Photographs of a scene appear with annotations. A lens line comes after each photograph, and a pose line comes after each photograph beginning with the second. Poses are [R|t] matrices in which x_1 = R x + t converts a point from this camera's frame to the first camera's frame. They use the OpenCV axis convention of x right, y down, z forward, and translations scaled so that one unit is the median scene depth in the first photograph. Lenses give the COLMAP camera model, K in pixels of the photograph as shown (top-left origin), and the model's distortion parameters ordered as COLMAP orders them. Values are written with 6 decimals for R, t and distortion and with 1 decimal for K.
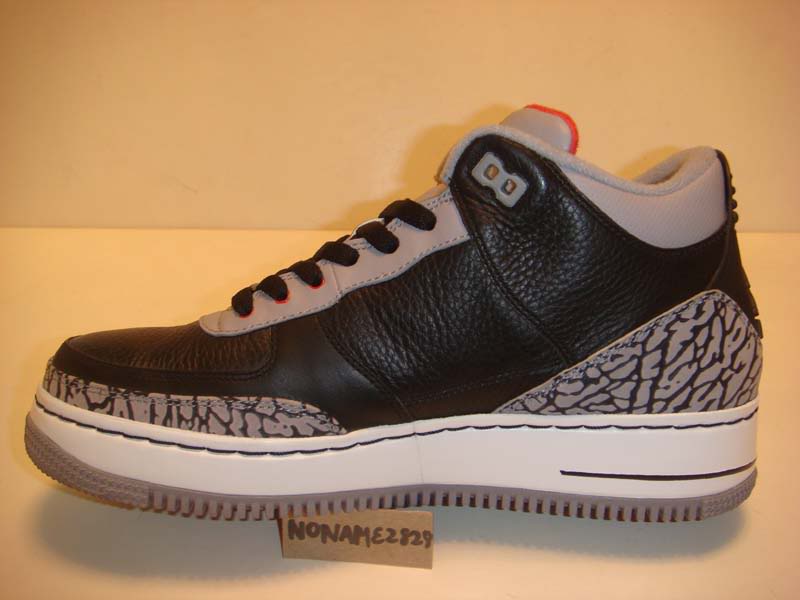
lens RADIAL K [[849.1, 0, 399.6], [0, 849.1, 290.2], [0, 0, 1]] dist [-0.178313, 0.140974]
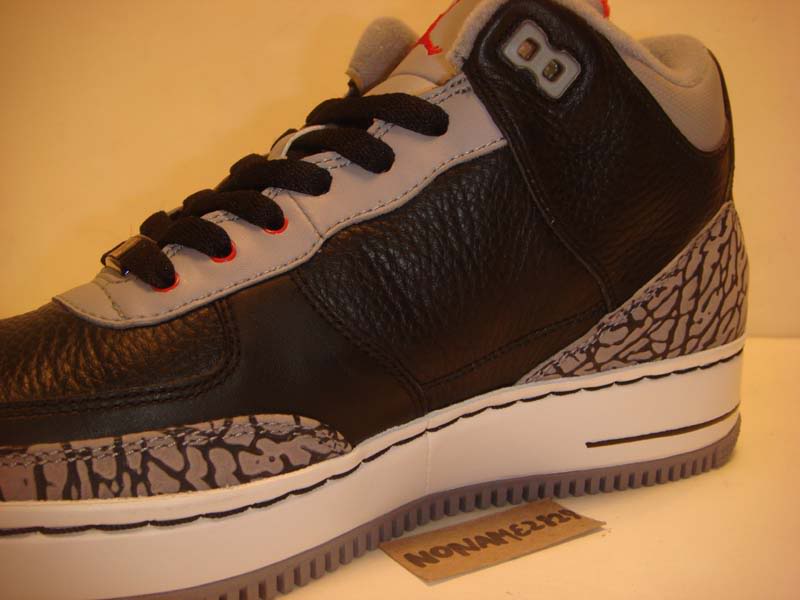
lens RADIAL K [[849.1, 0, 399.6], [0, 849.1, 290.2], [0, 0, 1]] dist [-0.178313, 0.140974]
pose [[0.878724, -0.105506, 0.465525, -0.326738], [0.077566, 0.993865, 0.078835, -0.002467], [-0.470987, -0.033166, 0.881517, 0.414948]]
